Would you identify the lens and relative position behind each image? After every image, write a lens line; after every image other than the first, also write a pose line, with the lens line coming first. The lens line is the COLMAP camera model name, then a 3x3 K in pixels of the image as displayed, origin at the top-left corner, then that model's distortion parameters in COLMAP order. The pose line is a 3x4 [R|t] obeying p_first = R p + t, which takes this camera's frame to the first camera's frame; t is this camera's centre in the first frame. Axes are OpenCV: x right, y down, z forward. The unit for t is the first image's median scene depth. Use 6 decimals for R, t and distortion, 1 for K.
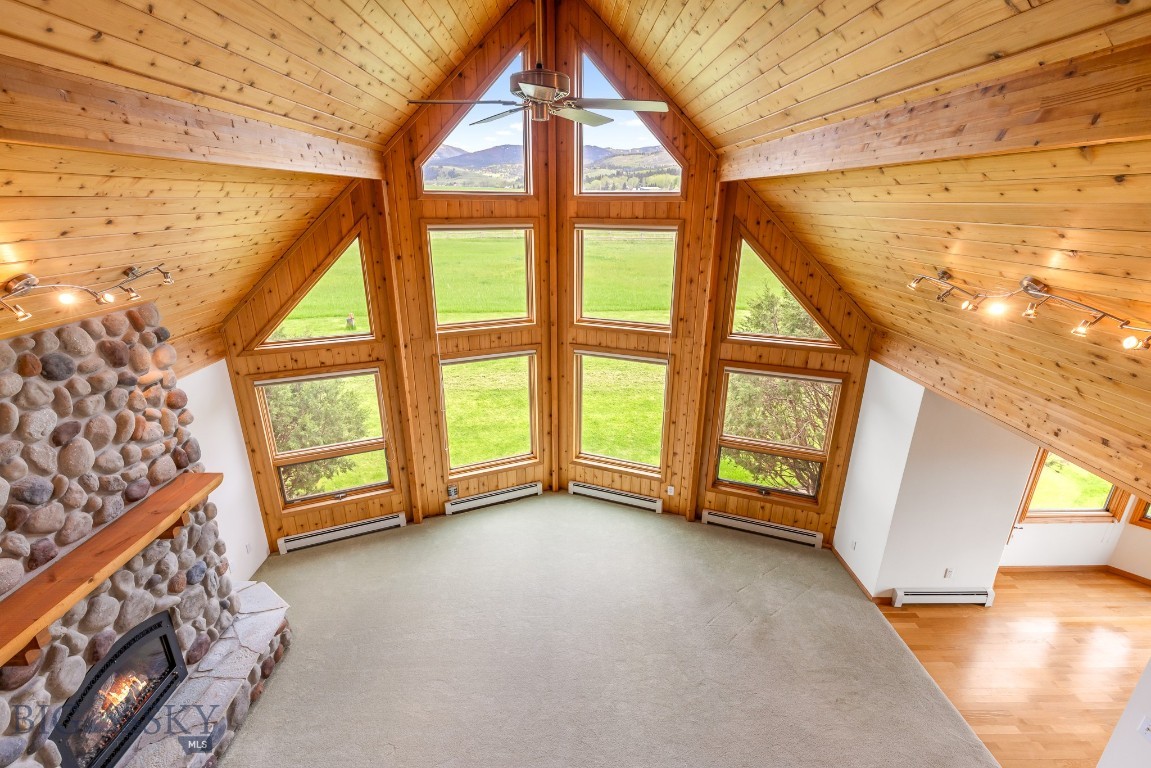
lens RADIAL K [[518.6, 0, 575.4], [0, 518.6, 382.9], [0, 0, 1]] dist [0.010414, -0.001283]
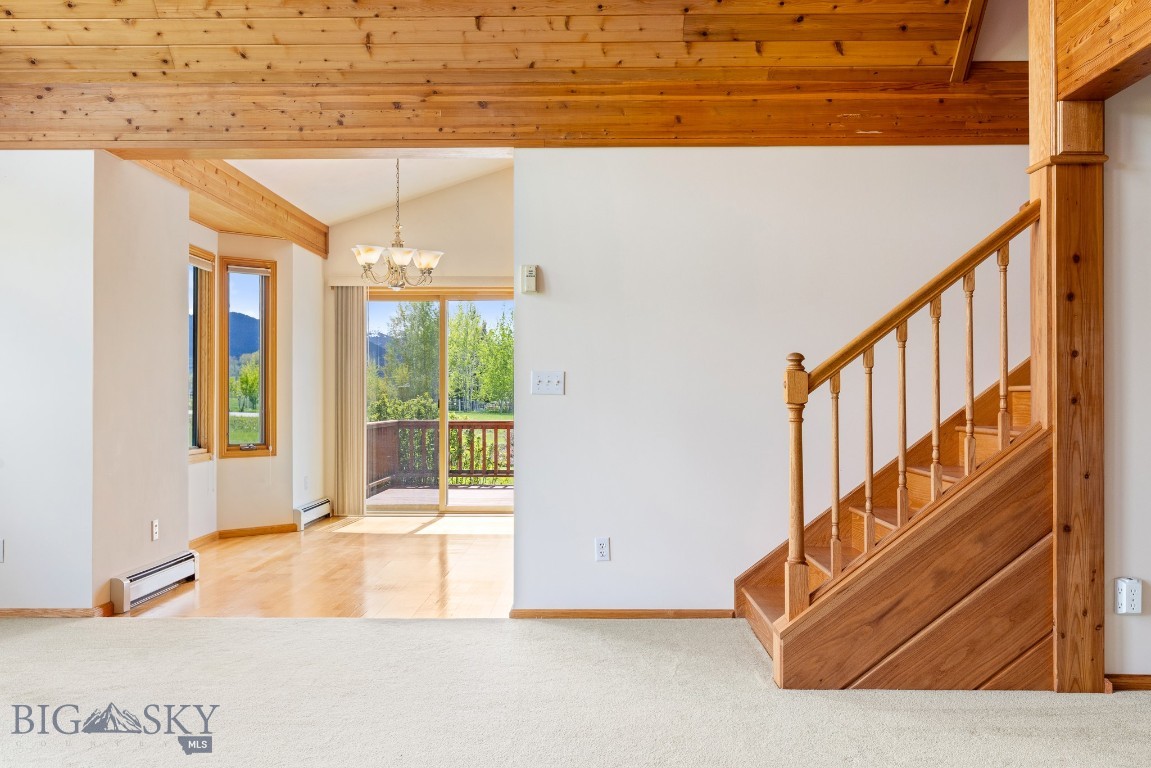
lens RADIAL K [[1022.1, 0, 577.3], [0, 1022.1, 384.0], [0, 0, 1]] dist [0.011508, -0.000542]
pose [[0.040357, 0.006125, 0.999167, -0.365069], [0.337205, 0.941231, -0.019390, 0.381404], [-0.940566, 0.337707, 0.035920, 0.463404]]
